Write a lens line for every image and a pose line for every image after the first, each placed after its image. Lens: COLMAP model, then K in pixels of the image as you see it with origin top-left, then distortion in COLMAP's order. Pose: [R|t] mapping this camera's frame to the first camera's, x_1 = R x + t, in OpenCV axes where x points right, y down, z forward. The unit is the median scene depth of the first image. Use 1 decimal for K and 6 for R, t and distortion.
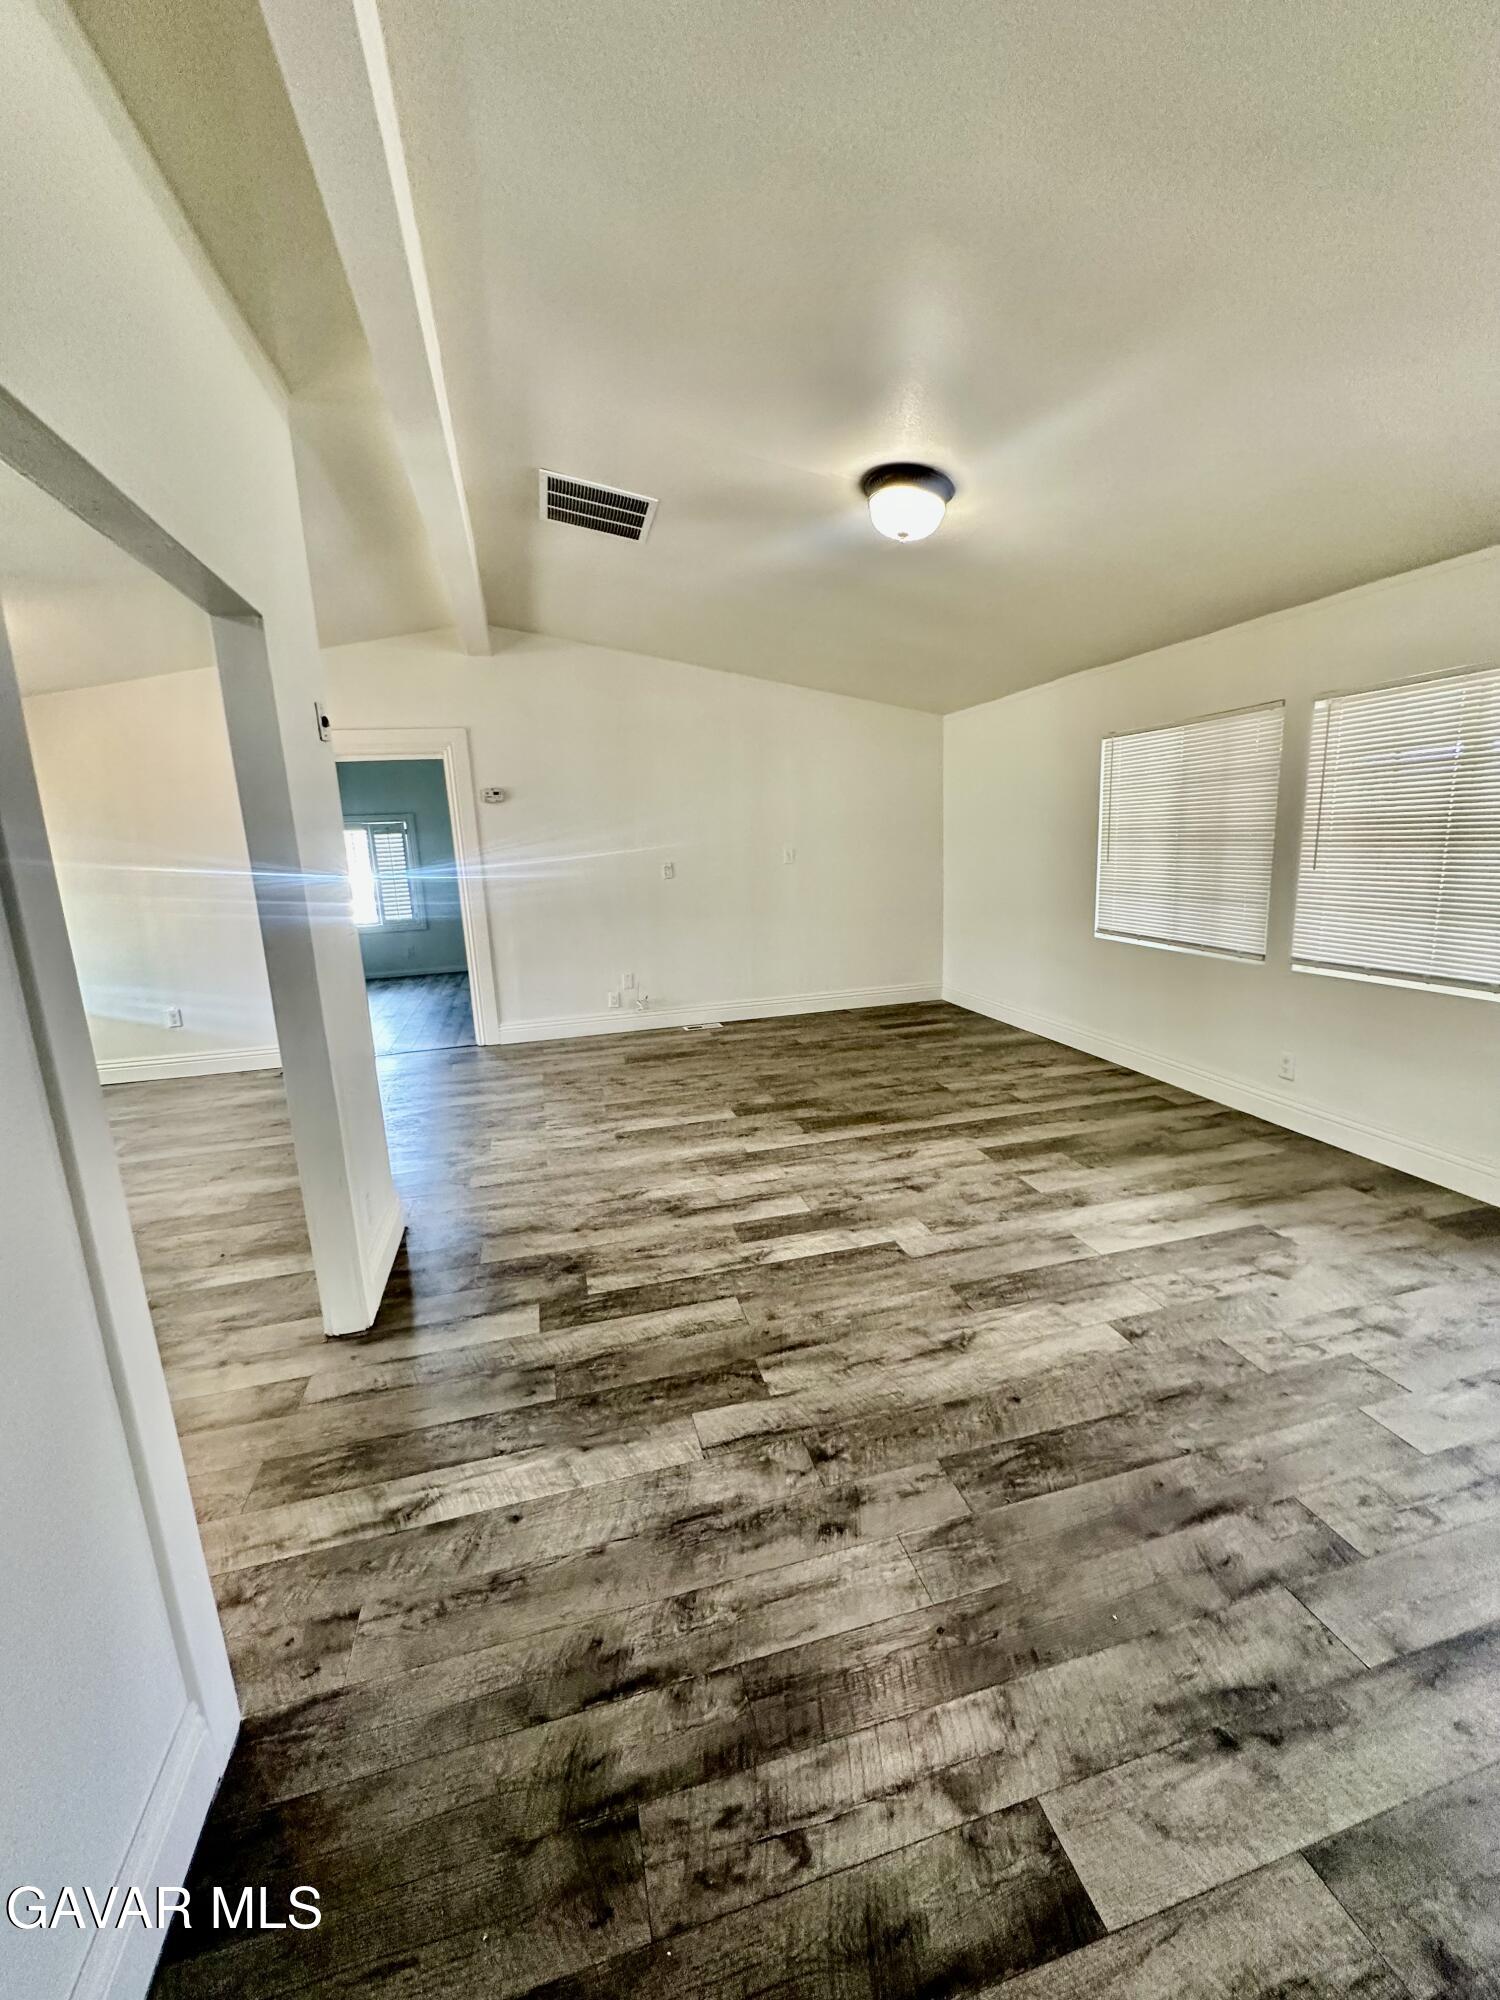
lens RADIAL K [[800.9, 0, 750.8], [0, 800.9, 999.4], [0, 0, 1]] dist [-0.003243, 0.000894]
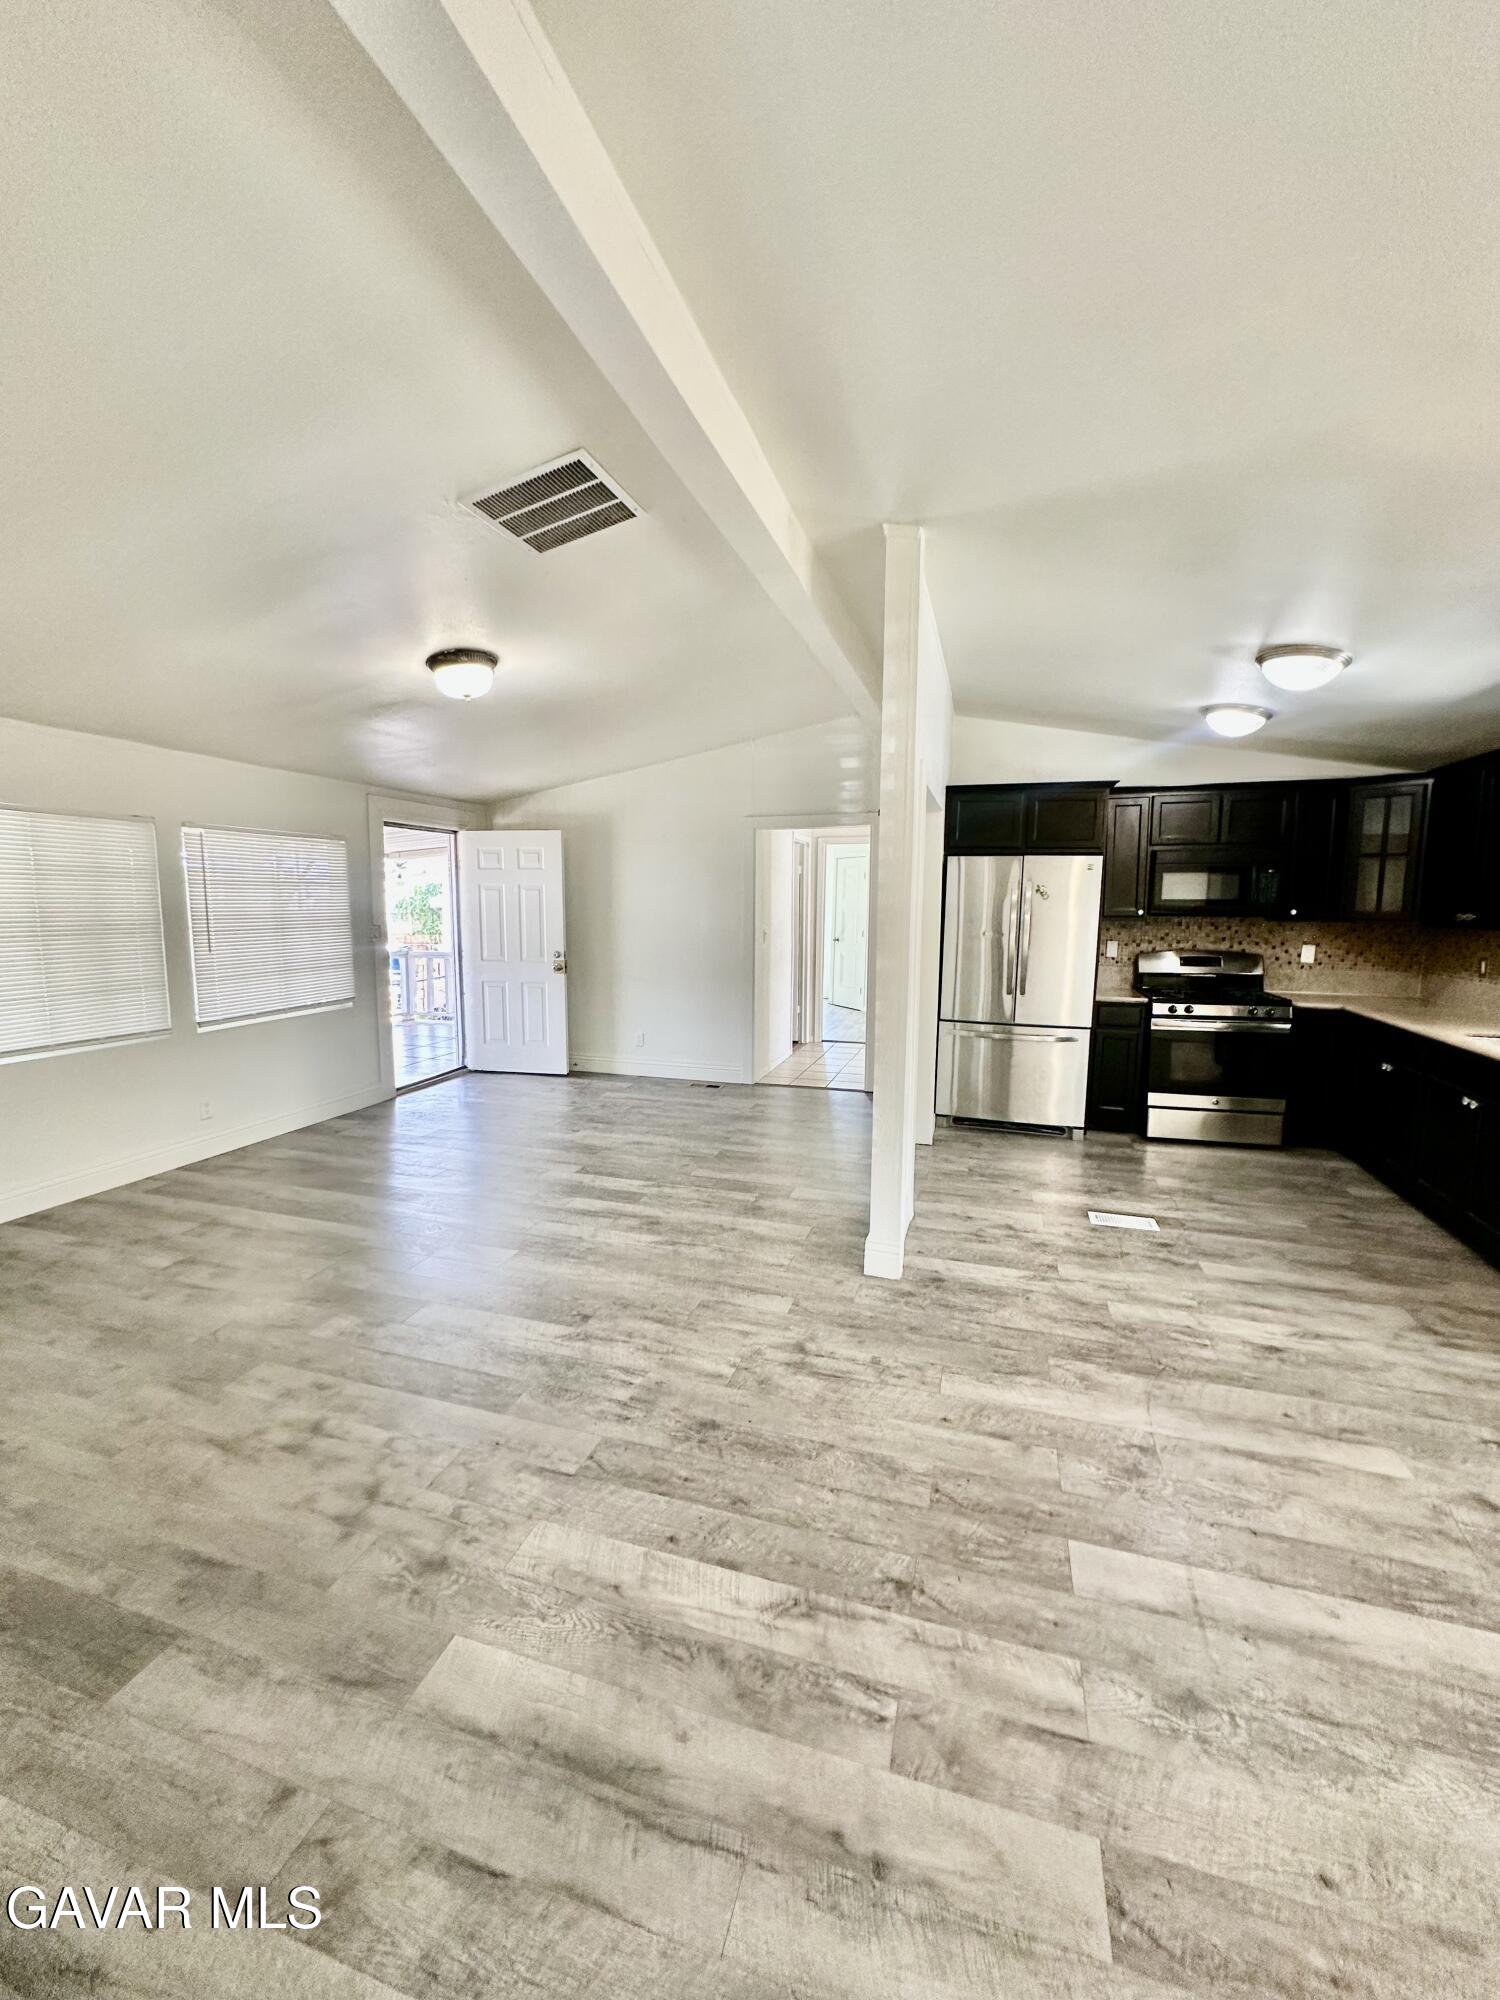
lens RADIAL K [[800.9, 0, 750.8], [0, 800.9, 999.4], [0, 0, 1]] dist [-0.003243, 0.000894]
pose [[-0.846218, -0.028133, 0.532094, -0.743743], [0.134317, 0.955094, 0.264110, -0.308578], [-0.515630, 0.294963, -0.804439, 1.577430]]
